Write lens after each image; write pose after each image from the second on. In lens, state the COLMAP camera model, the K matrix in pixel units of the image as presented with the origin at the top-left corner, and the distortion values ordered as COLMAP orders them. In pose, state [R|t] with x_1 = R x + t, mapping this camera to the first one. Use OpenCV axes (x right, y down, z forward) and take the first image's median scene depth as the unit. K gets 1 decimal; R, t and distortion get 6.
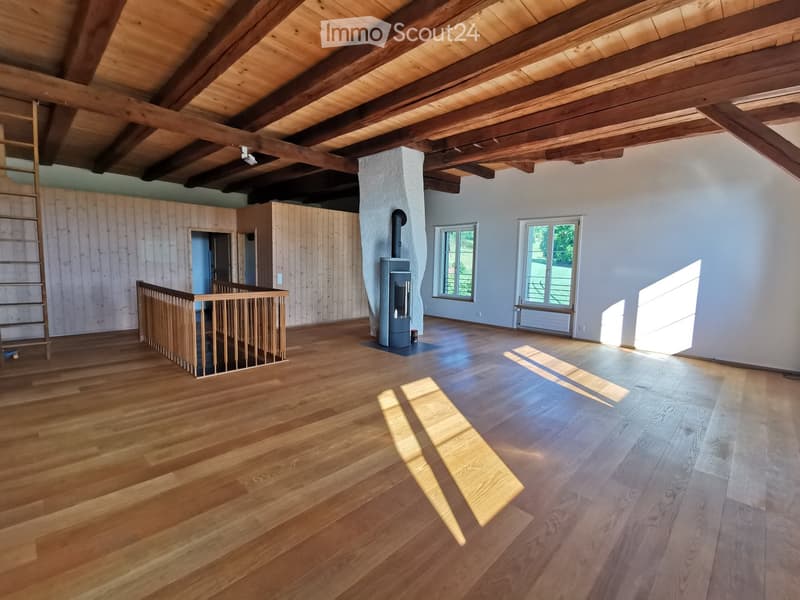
lens RADIAL K [[367.4, 0, 402.8], [0, 367.4, 295.4], [0, 0, 1]] dist [0.009611, -0.001176]
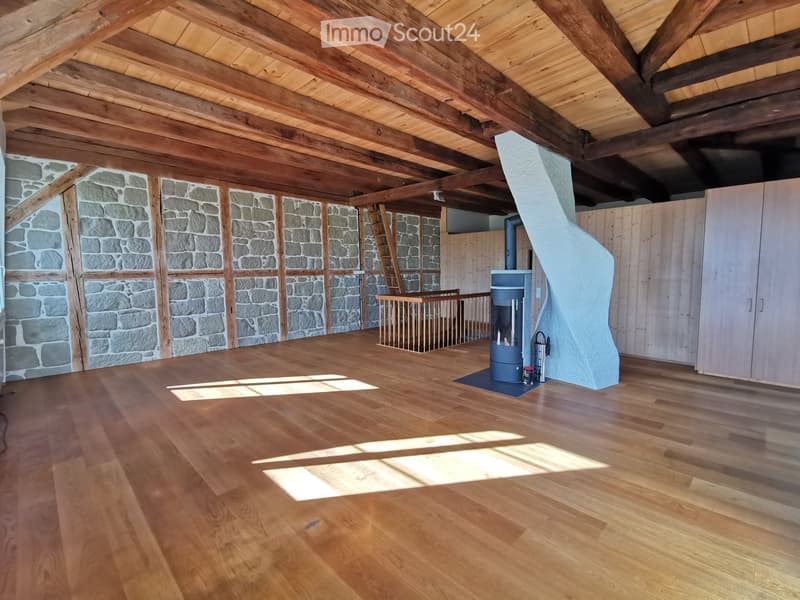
lens RADIAL K [[367.4, 0, 403.2], [0, 367.4, 302.8], [0, 0, 1]] dist [0.009611, -0.001176]
pose [[-0.015957, 0.071007, -0.997348, 1.058298], [-0.084016, 0.993852, 0.072102, -0.092054], [0.996337, 0.084943, -0.009893, 1.040168]]
